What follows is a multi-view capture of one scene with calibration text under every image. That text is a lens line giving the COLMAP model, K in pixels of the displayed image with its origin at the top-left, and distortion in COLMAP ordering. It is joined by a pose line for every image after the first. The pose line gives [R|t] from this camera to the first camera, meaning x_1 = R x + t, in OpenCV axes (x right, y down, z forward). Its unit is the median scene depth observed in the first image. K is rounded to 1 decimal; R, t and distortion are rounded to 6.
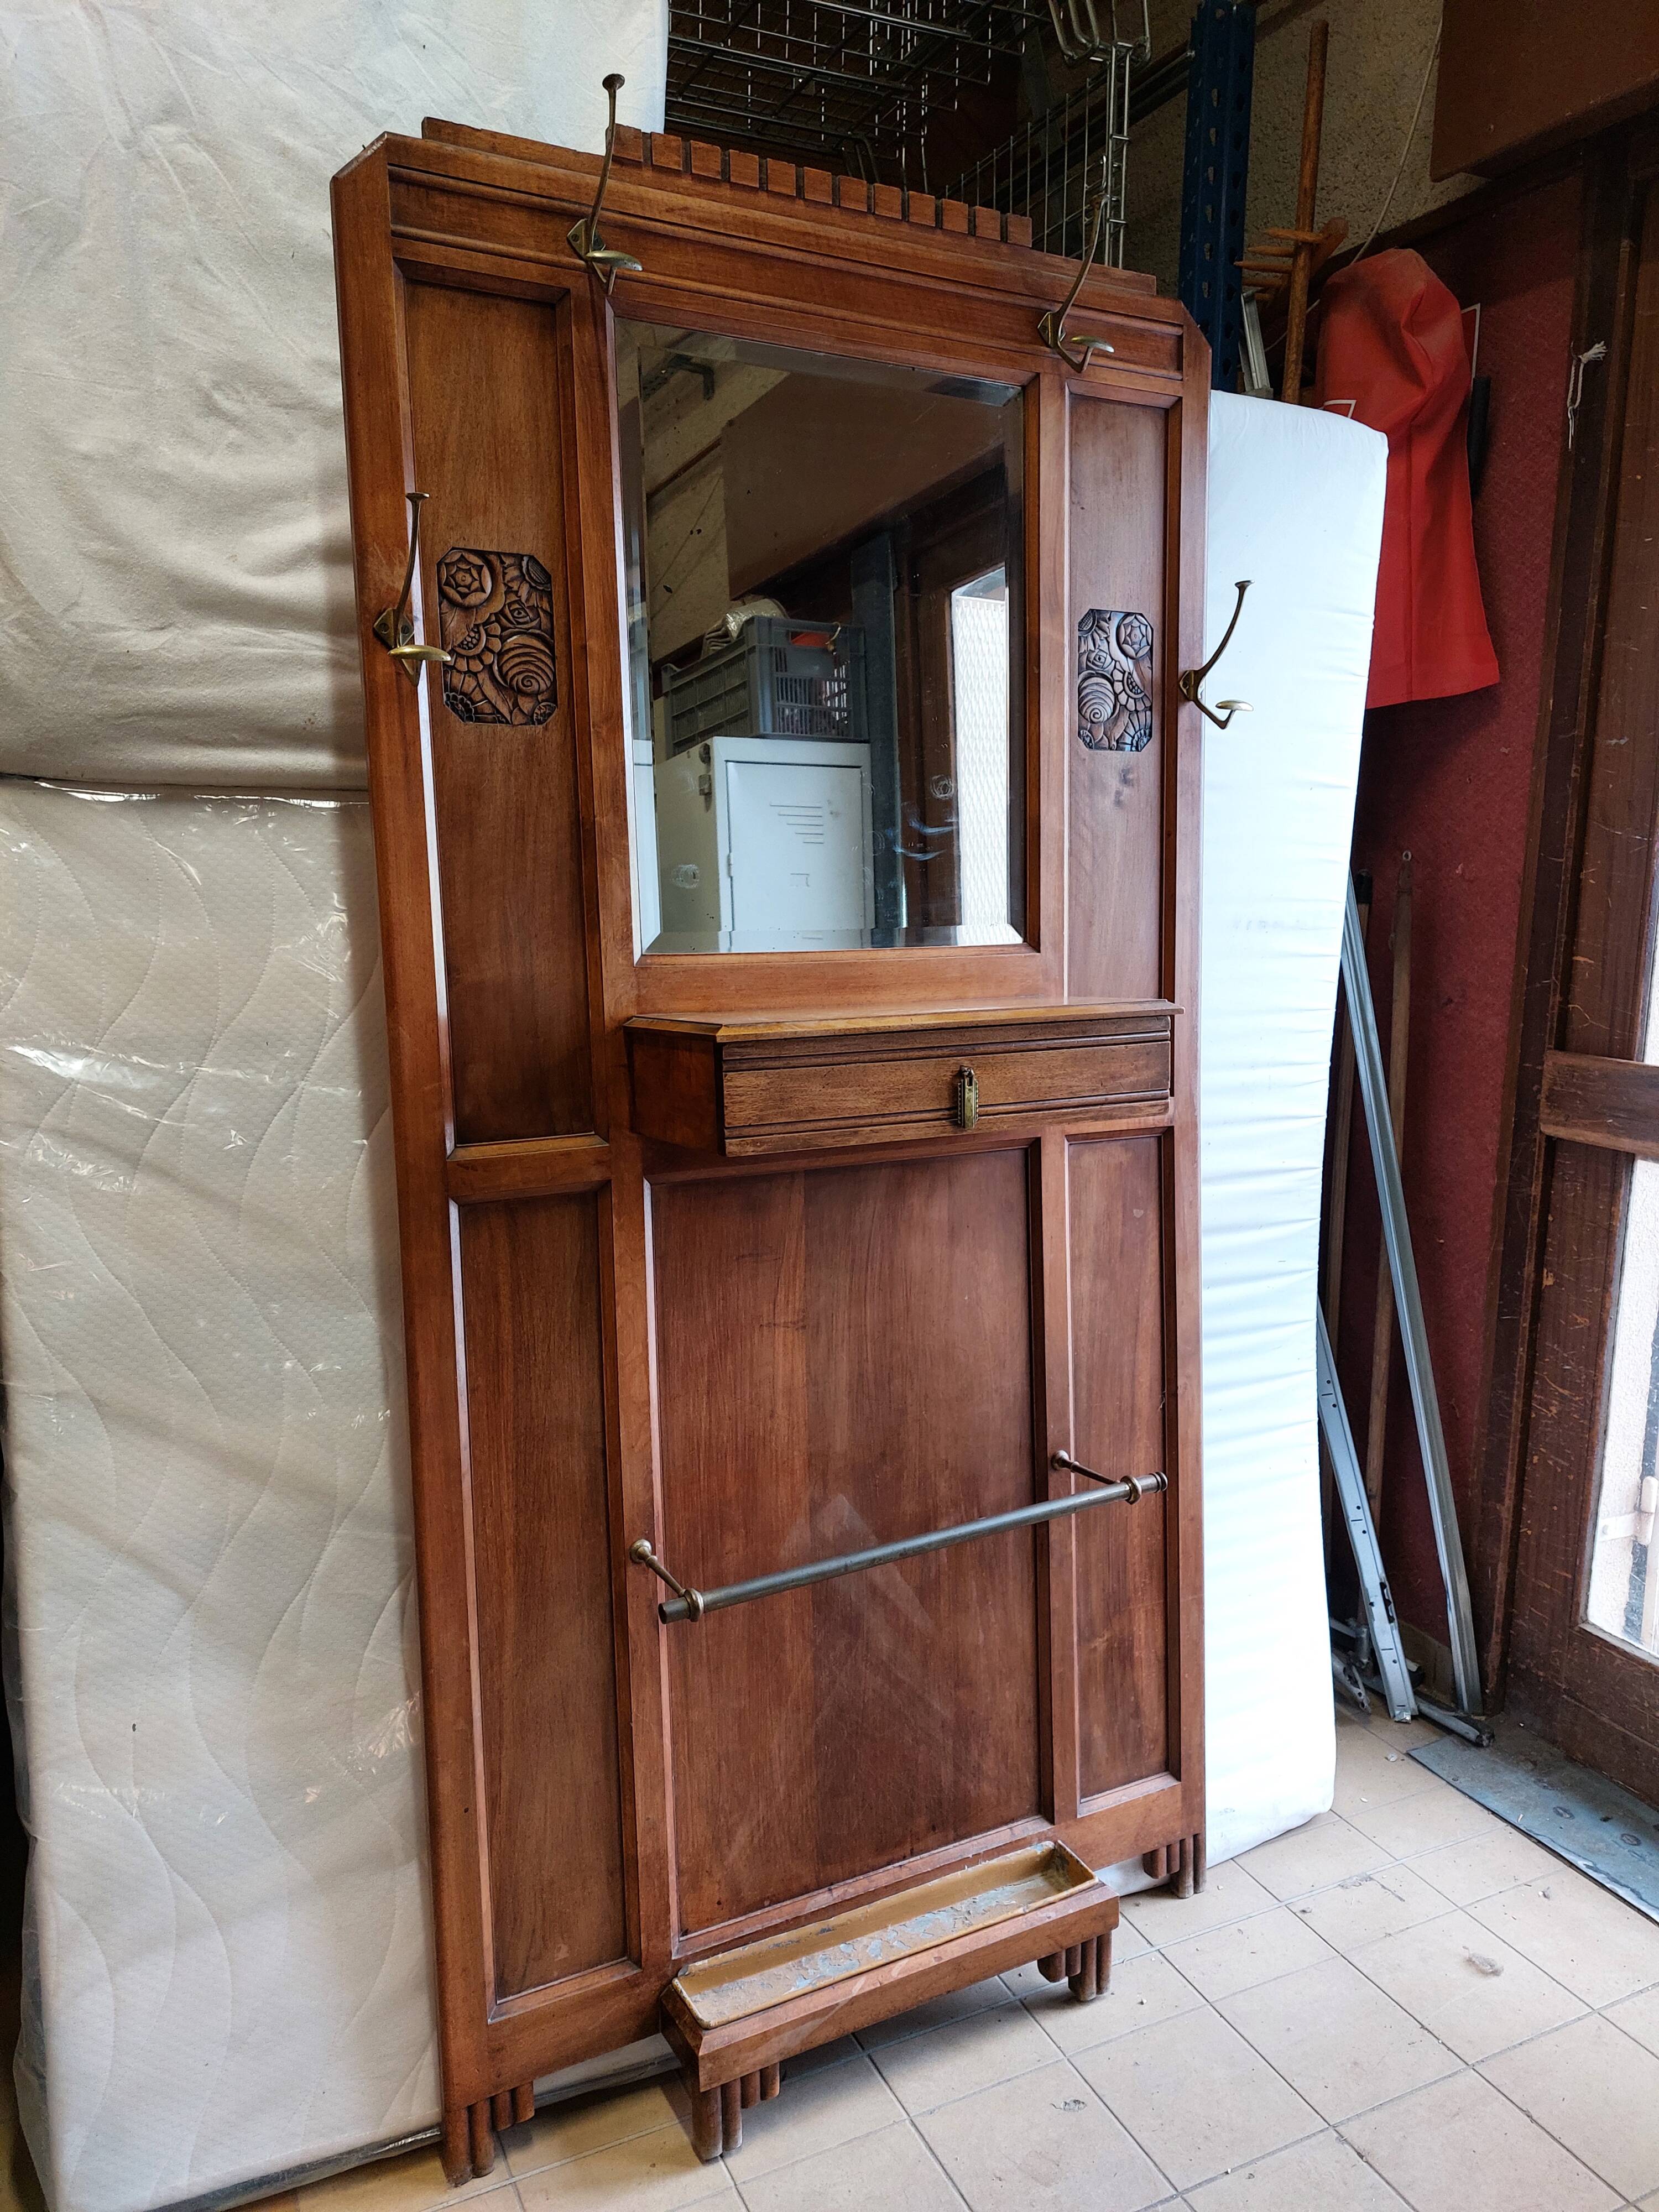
lens RADIAL K [[1574.3, 0, 827.4], [0, 1574.3, 1131.1], [0, 0, 1]] dist [0.059098, -0.050307]
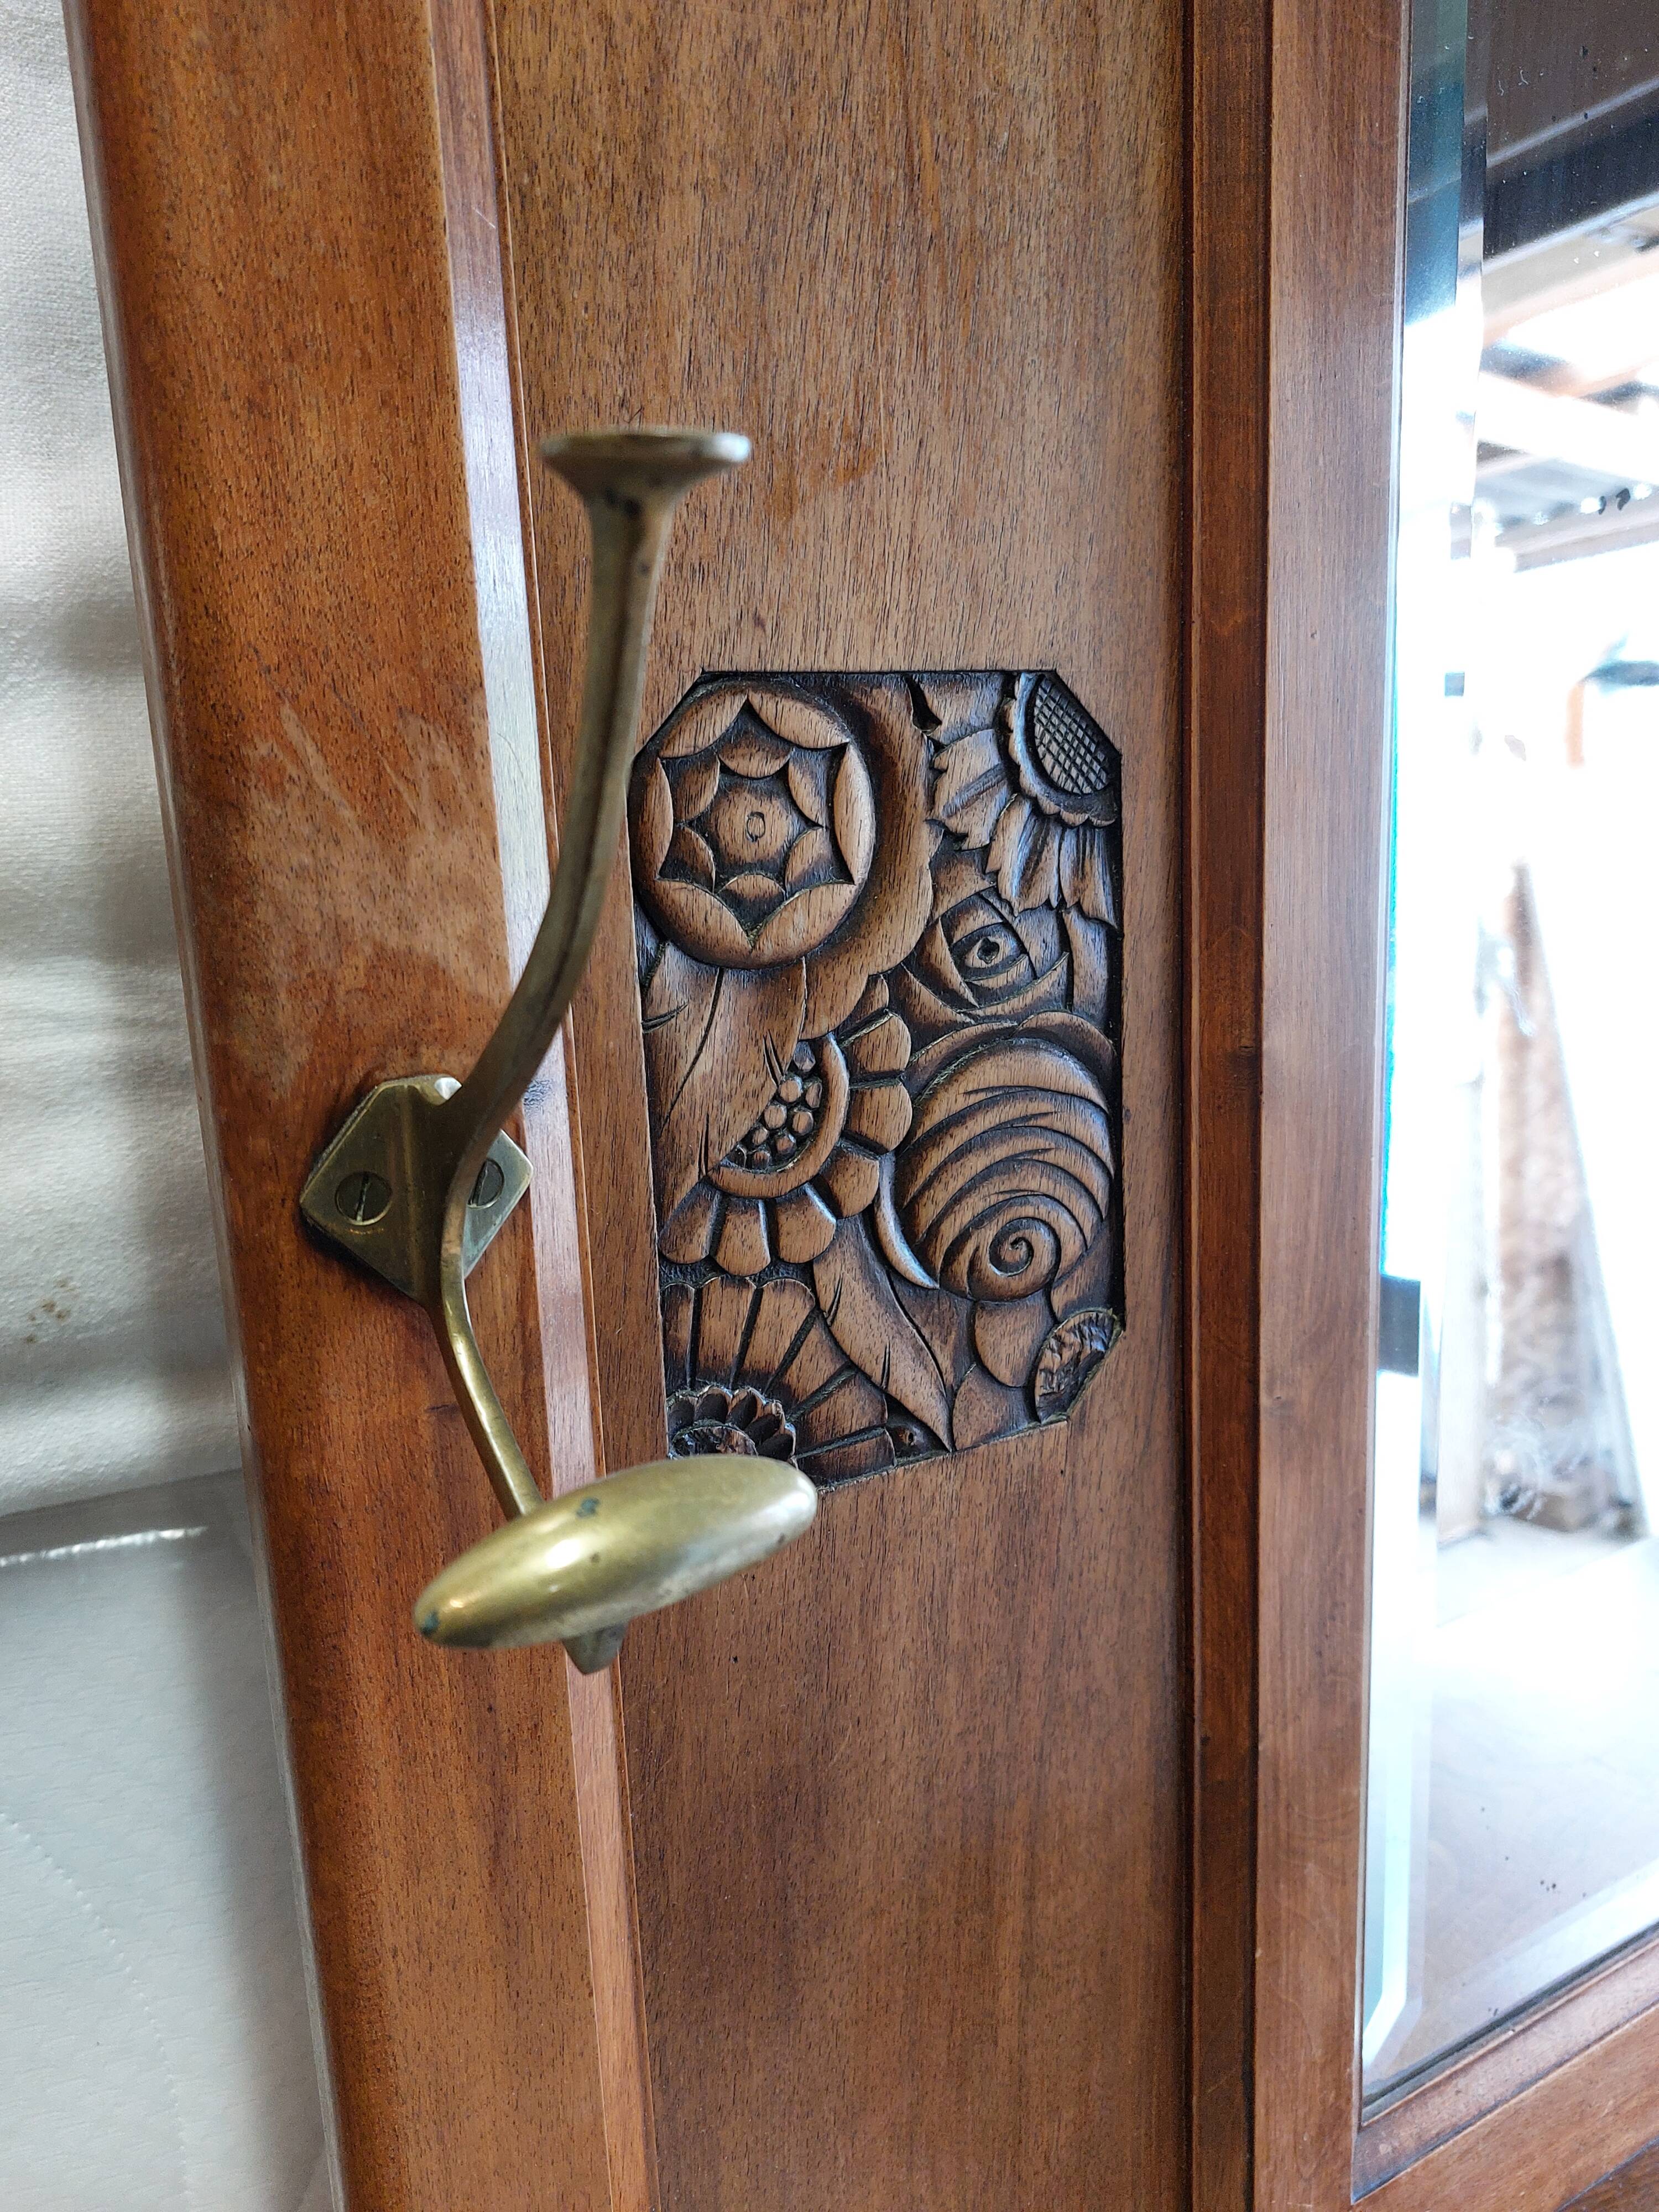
lens RADIAL K [[1574.3, 0, 809.6], [0, 1574.3, 1096.9], [0, 0, 1]] dist [0.059098, -0.050307]
pose [[0.999565, -0.023703, 0.017548, -0.203035], [0.022394, 0.997198, 0.071379, -0.294330], [-0.019191, -0.070955, 0.997295, 0.720768]]
